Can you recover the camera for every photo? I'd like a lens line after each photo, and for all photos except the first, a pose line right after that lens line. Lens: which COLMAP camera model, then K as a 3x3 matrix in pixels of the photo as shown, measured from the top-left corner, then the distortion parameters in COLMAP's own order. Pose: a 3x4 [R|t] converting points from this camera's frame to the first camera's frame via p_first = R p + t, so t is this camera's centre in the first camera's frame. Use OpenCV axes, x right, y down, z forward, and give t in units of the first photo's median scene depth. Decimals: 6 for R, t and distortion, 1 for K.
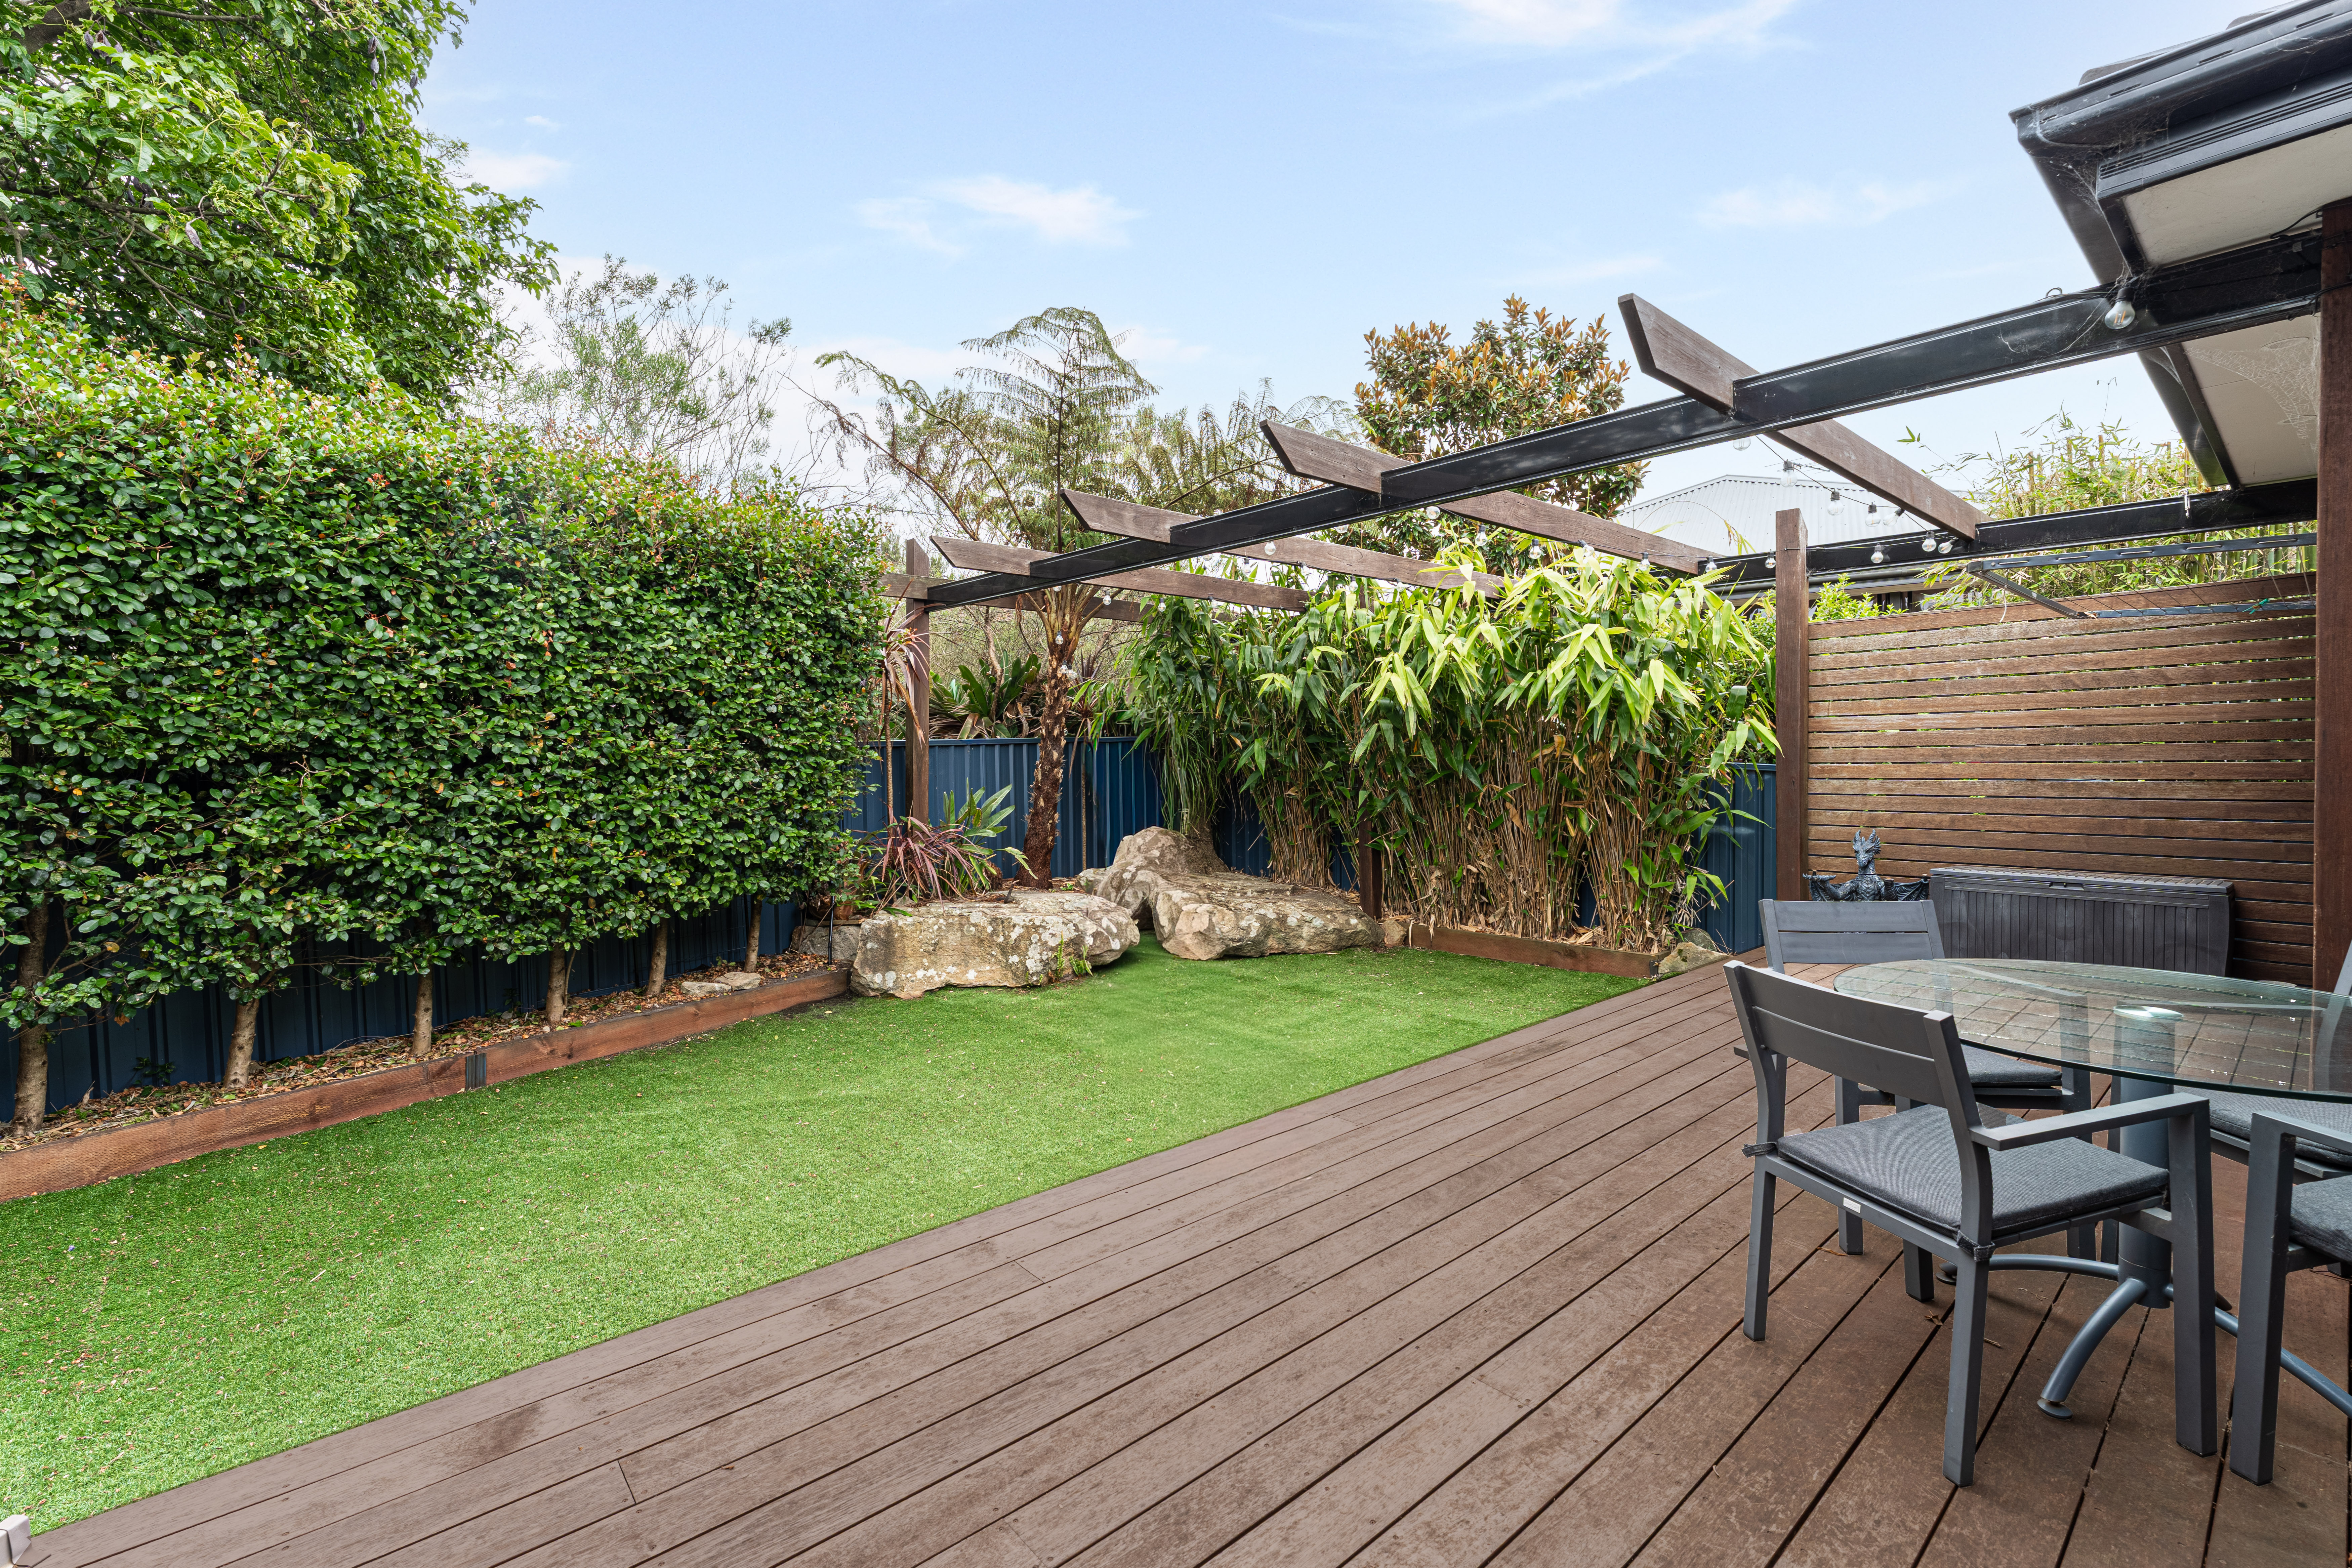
lens RADIAL K [[988.0, 0, 1169.9], [0, 988.0, 768.0], [0, 0, 1]] dist [0.003392, 0.000963]
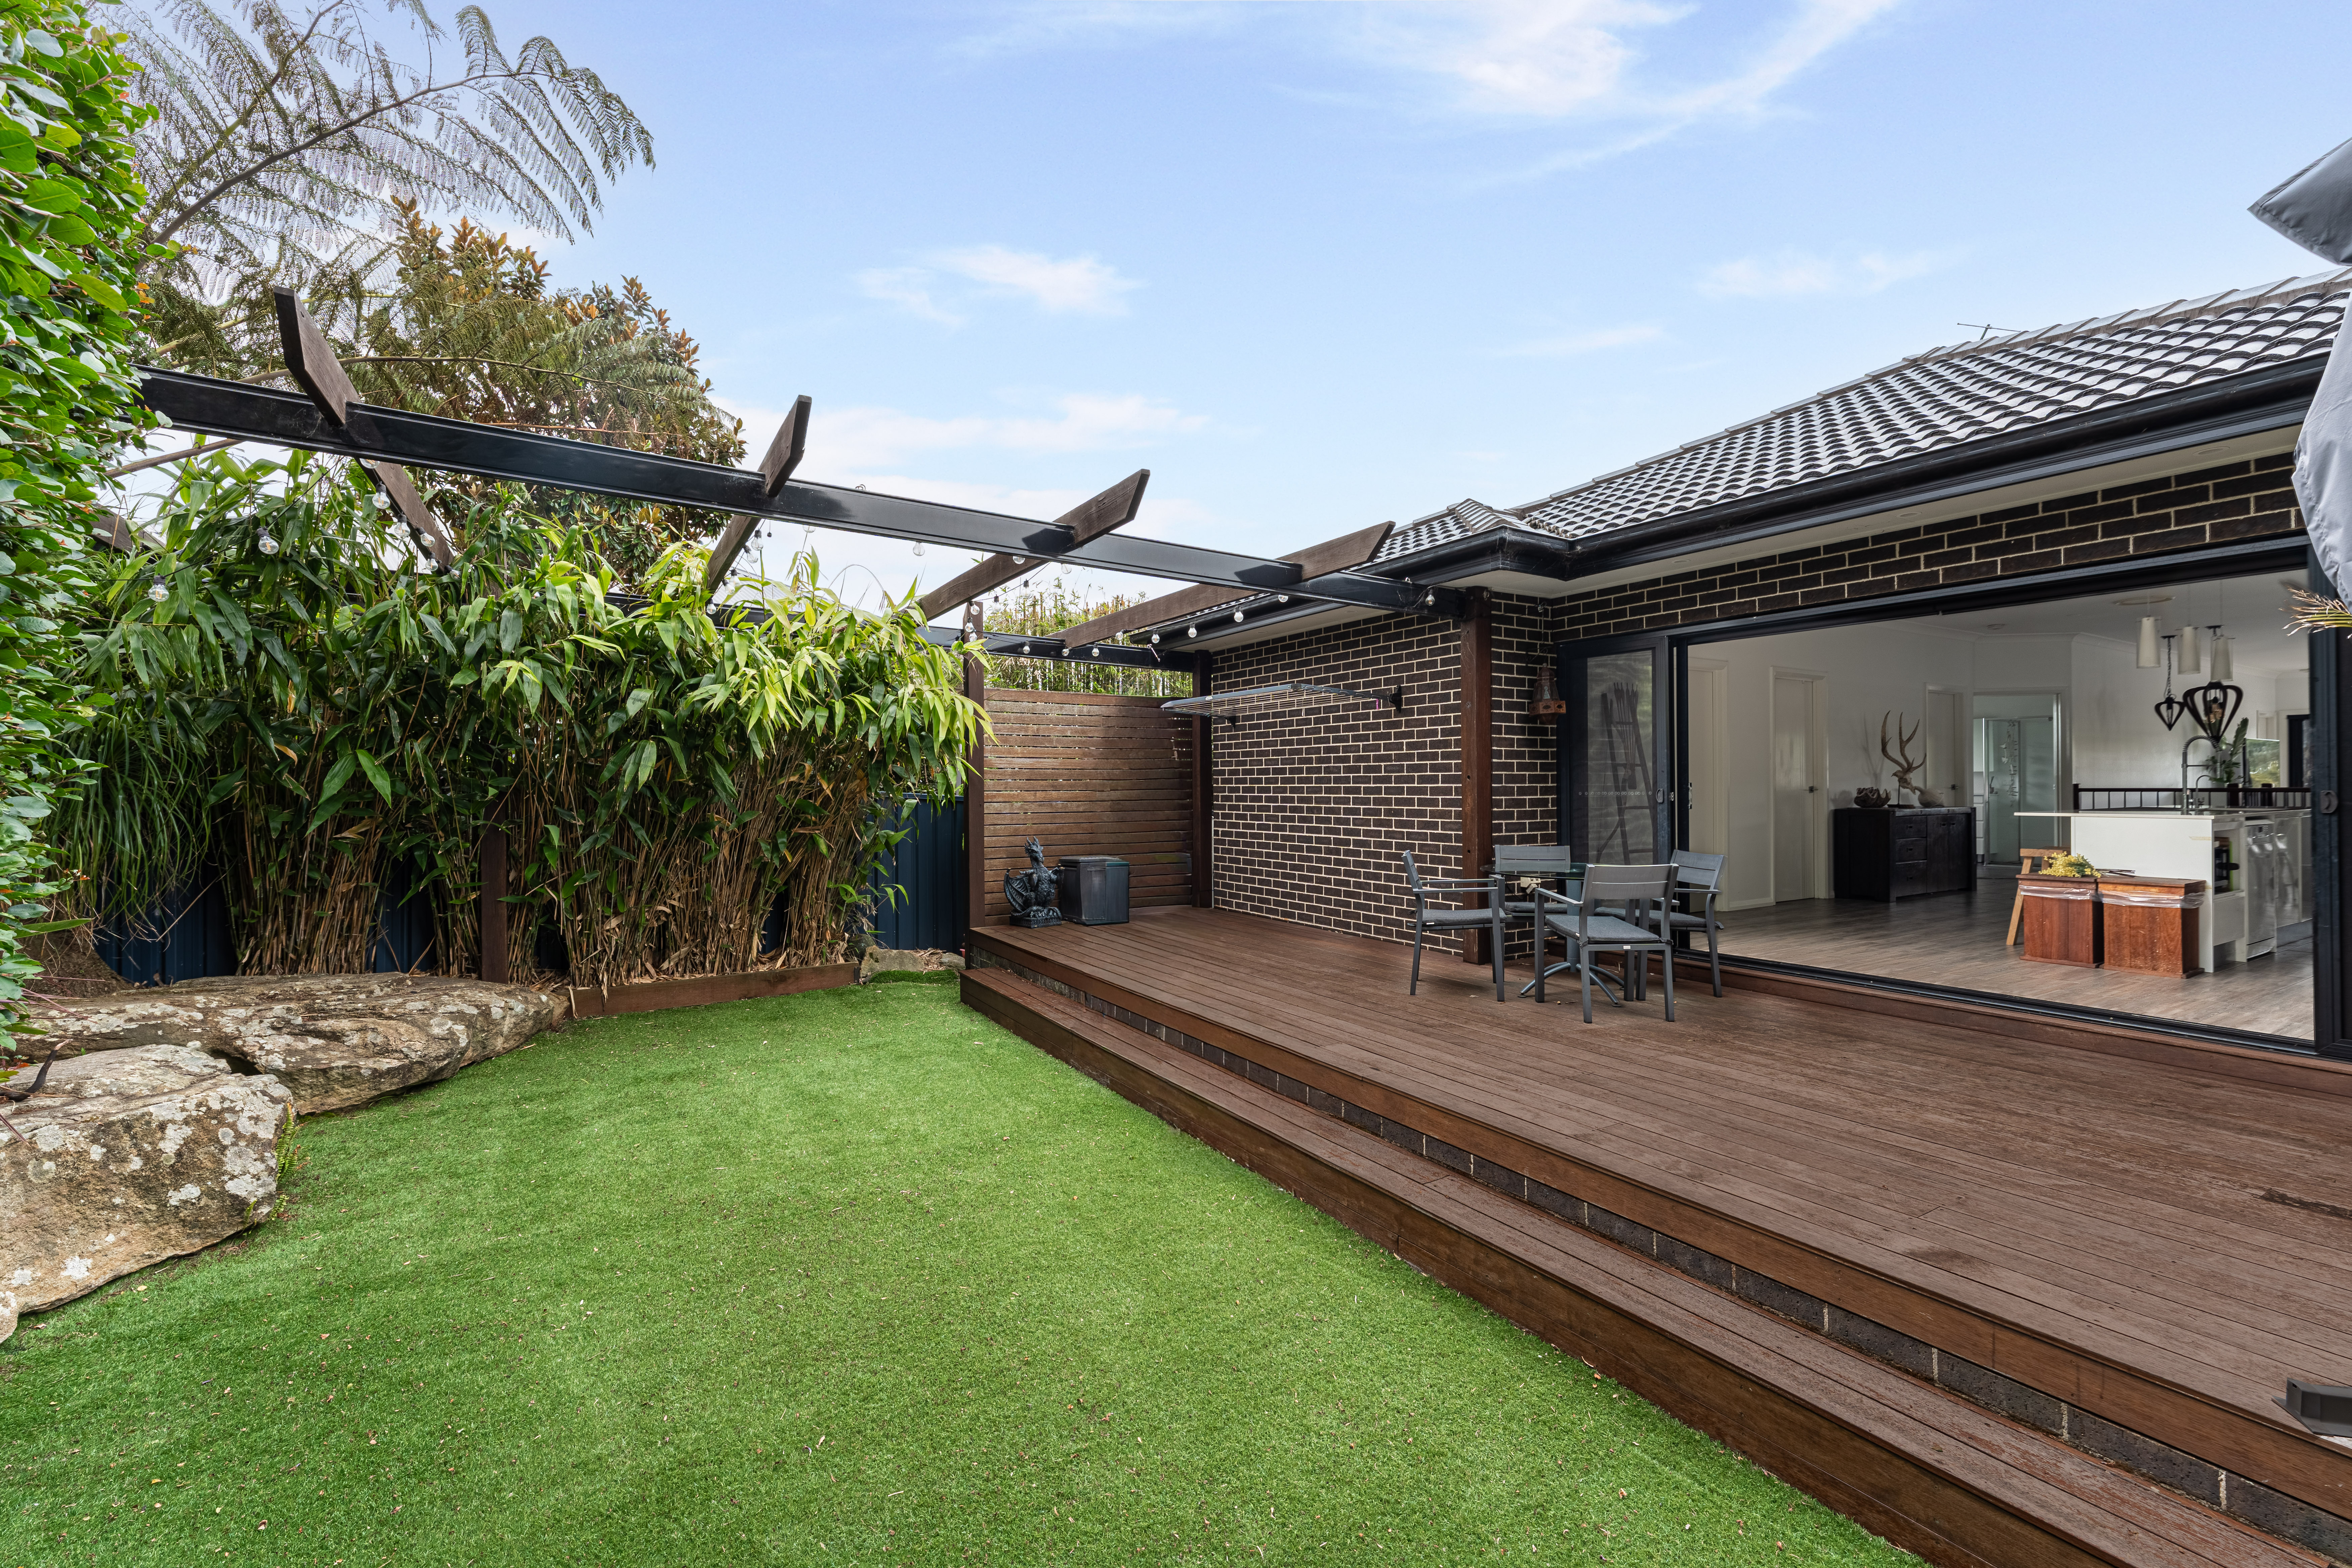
lens RADIAL K [[988.0, 0, 1176.4], [0, 988.0, 789.9], [0, 0, 1]] dist [0.003392, 0.000963]
pose [[0.157290, 0.012084, 0.987478, -0.907793], [0.008237, 0.999874, -0.013547, 0.019935], [-0.987518, 0.010265, 0.157171, 0.757786]]
